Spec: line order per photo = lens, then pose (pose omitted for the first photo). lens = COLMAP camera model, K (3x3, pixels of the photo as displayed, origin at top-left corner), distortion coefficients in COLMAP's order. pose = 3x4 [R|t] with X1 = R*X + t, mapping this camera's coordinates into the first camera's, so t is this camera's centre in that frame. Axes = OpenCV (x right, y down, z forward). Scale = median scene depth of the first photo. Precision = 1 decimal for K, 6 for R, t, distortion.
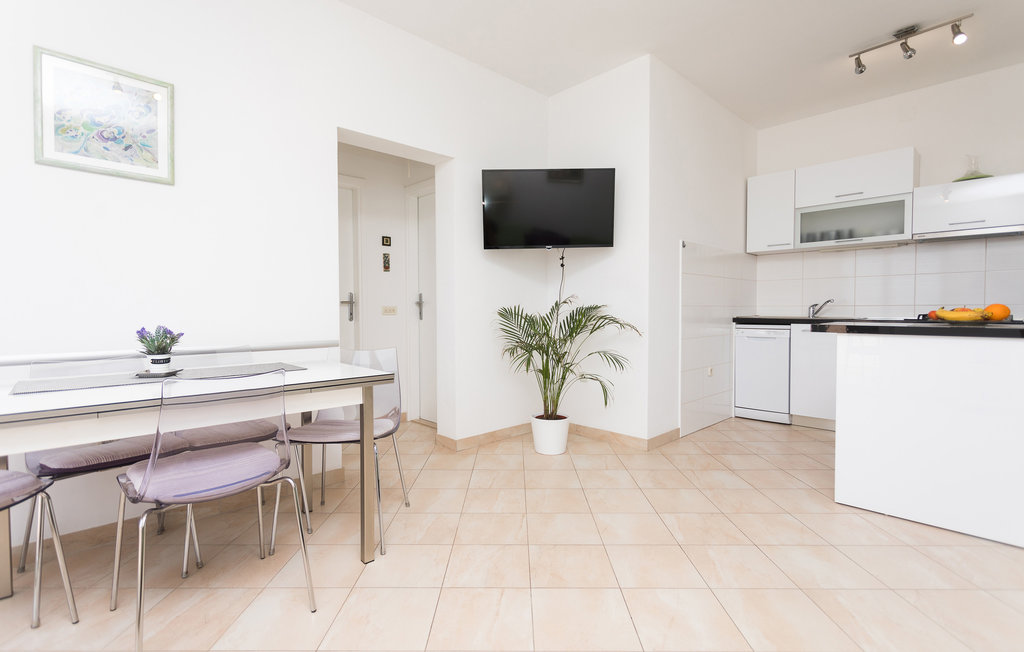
lens RADIAL K [[481.5, 0, 509.8], [0, 481.5, 321.6], [0, 0, 1]] dist [-0.000571, 0.000124]
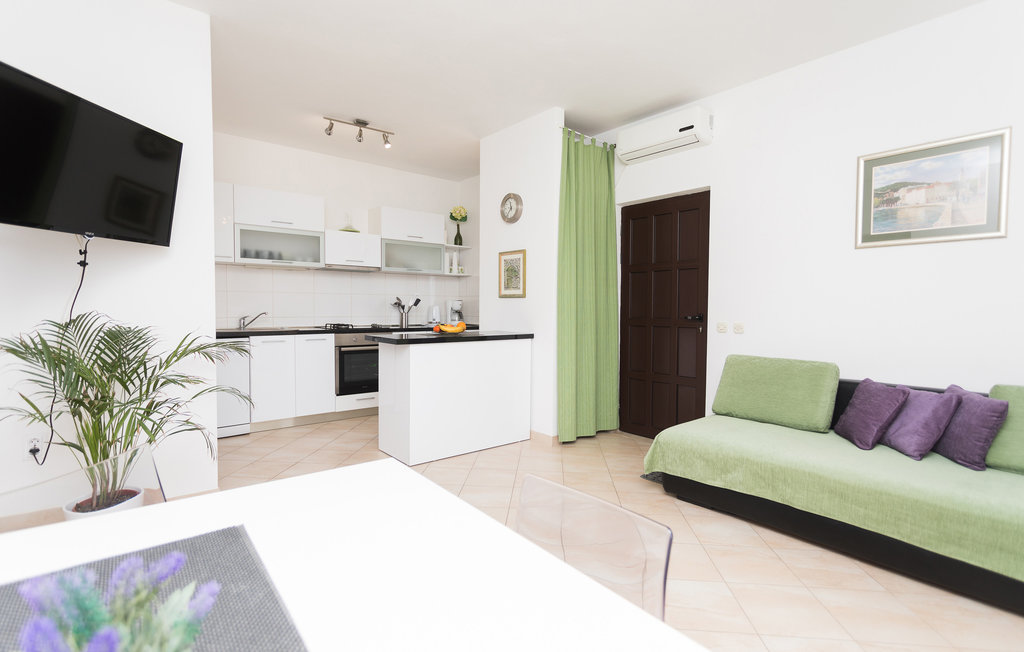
lens RADIAL K [[481.5, 0, 509.8], [0, 481.5, 321.6], [0, 0, 1]] dist [-0.000571, 0.000124]
pose [[0.064438, -0.026599, 0.997567, -0.413529], [0.019518, 0.999487, 0.025389, -0.043350], [-0.997731, 0.017834, 0.064924, 0.375596]]
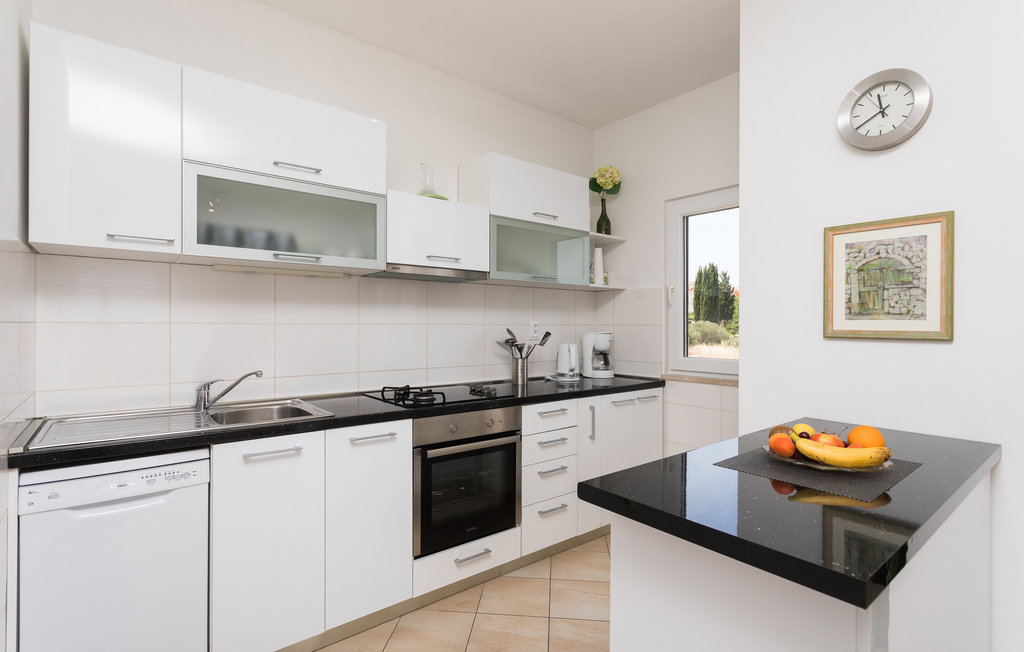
lens RADIAL K [[481.5, 0, 509.8], [0, 481.5, 321.6], [0, 0, 1]] dist [-0.000571, 0.000124]
pose [[0.078206, 0.012124, 0.996864, 0.209657], [0.020860, 0.999687, -0.013795, -0.085687], [-0.996719, 0.021874, 0.077928, 0.724589]]
